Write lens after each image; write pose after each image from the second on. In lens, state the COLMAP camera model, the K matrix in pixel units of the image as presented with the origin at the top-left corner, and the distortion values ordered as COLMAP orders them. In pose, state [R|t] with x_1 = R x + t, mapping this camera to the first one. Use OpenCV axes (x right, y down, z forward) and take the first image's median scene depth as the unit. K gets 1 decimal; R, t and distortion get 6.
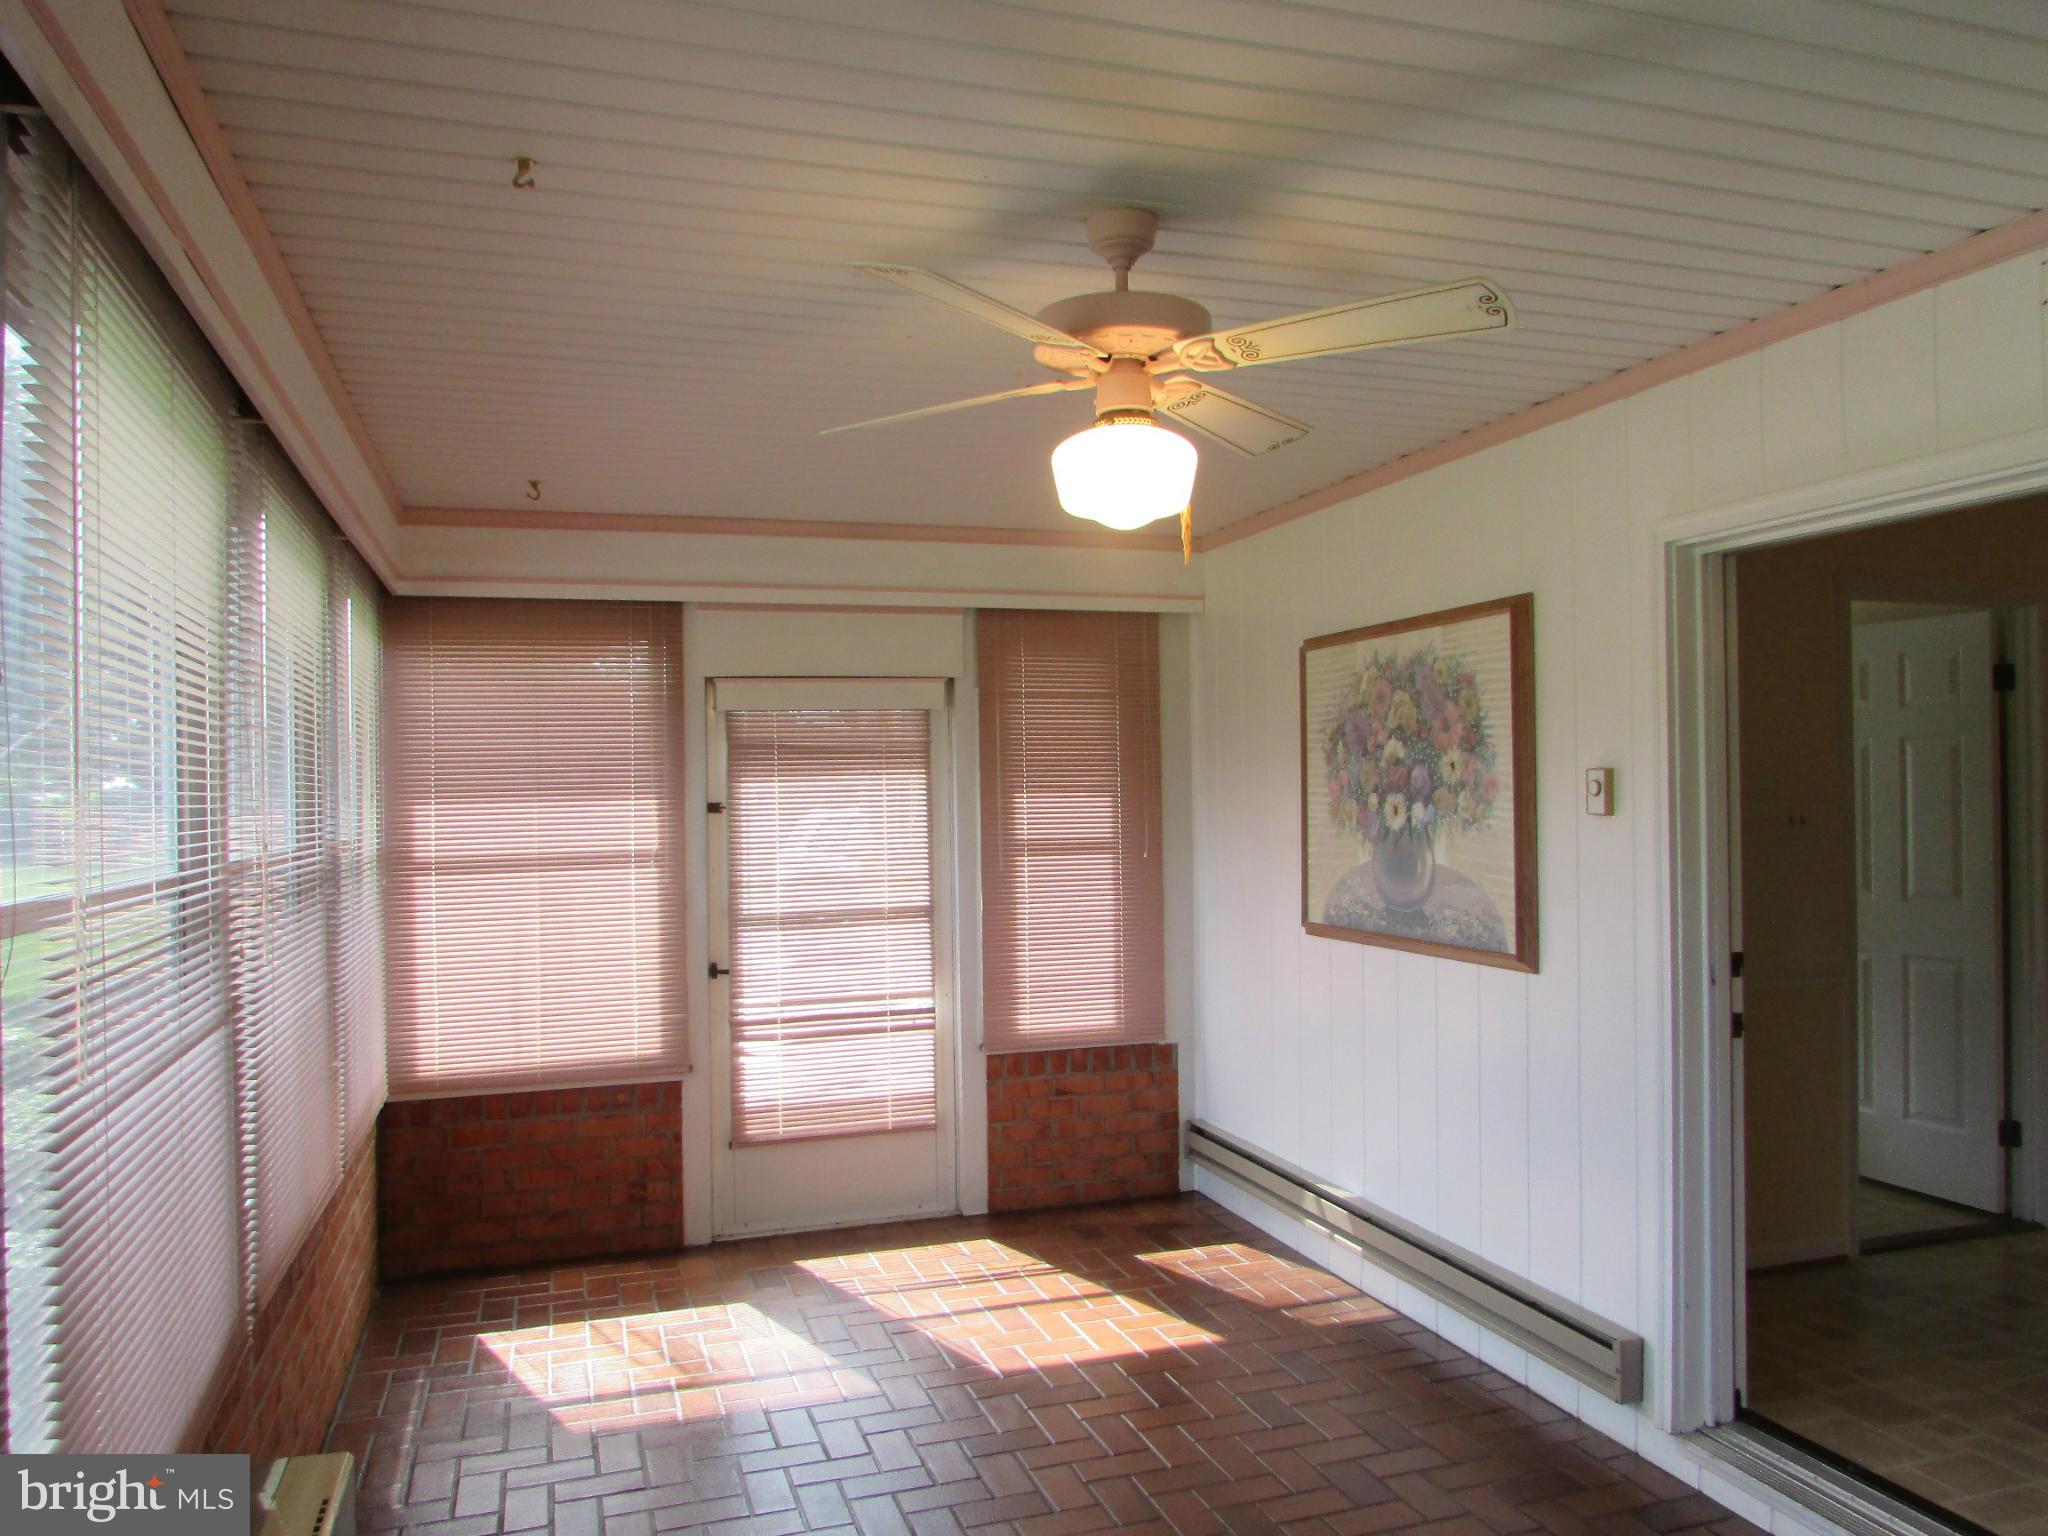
lens RADIAL K [[1460.8, 0, 1028.2], [0, 1460.8, 776.5], [0, 0, 1]] dist [-0.042213, 0.022095]
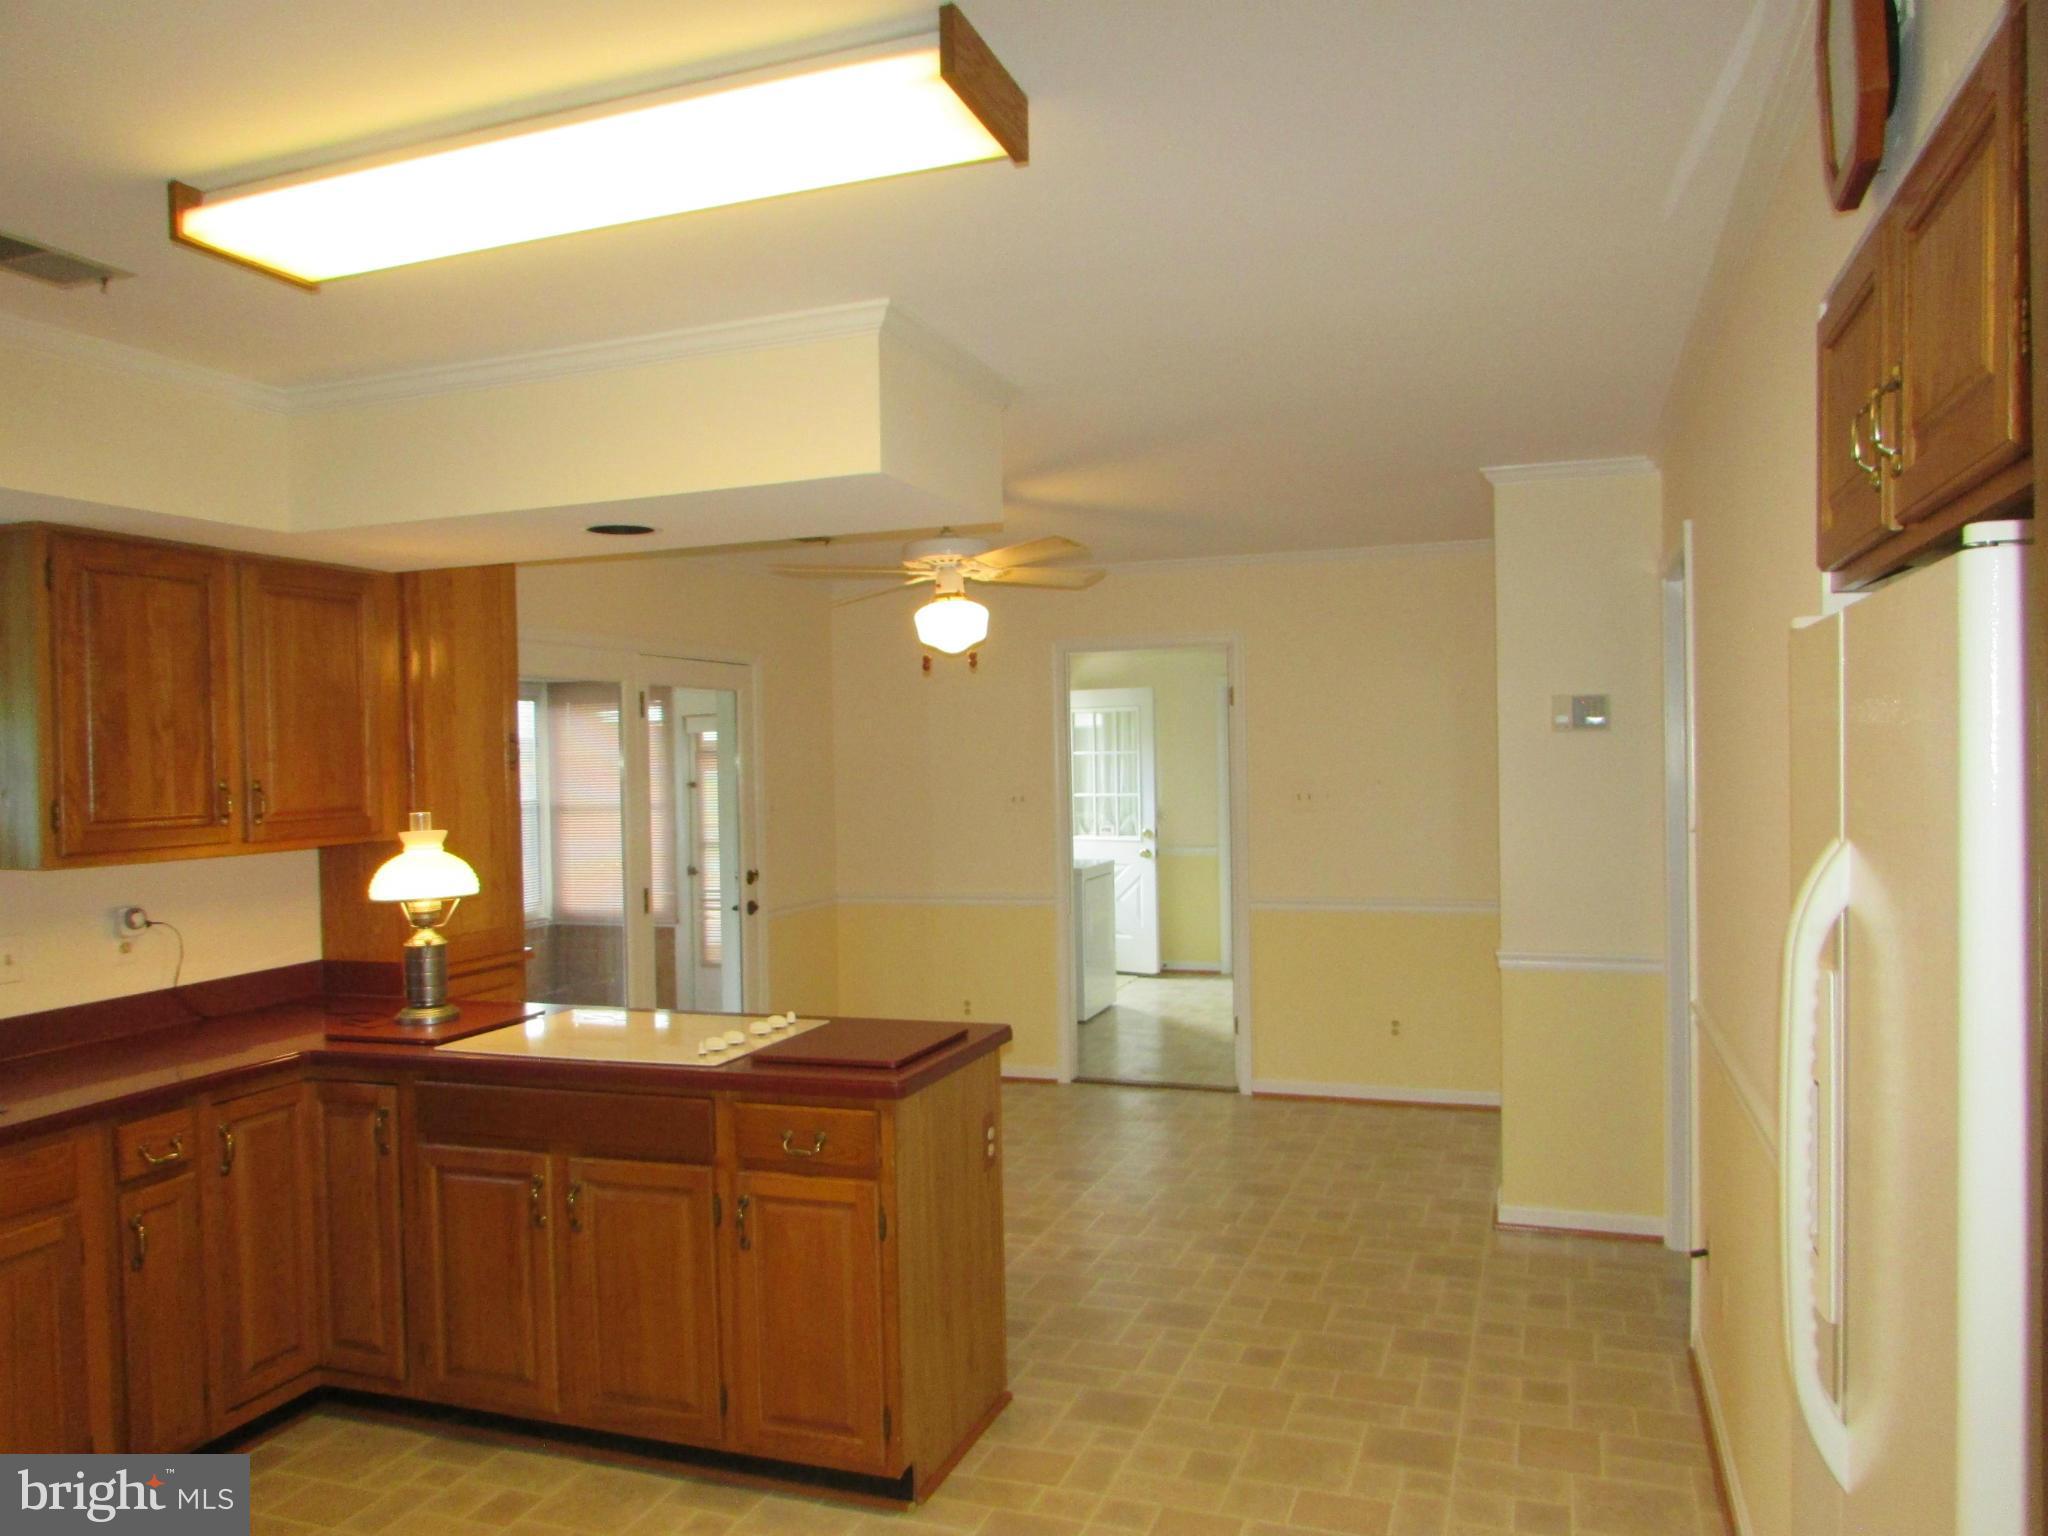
lens RADIAL K [[1460.8, 0, 1017.6], [0, 1460.8, 776.6], [0, 0, 1]] dist [-0.042213, 0.022095]
pose [[0.776179, 0.003537, -0.630502, 1.322063], [0.007432, 0.999863, 0.014758, -0.014742], [0.630469, -0.016140, 0.776047, -0.205706]]
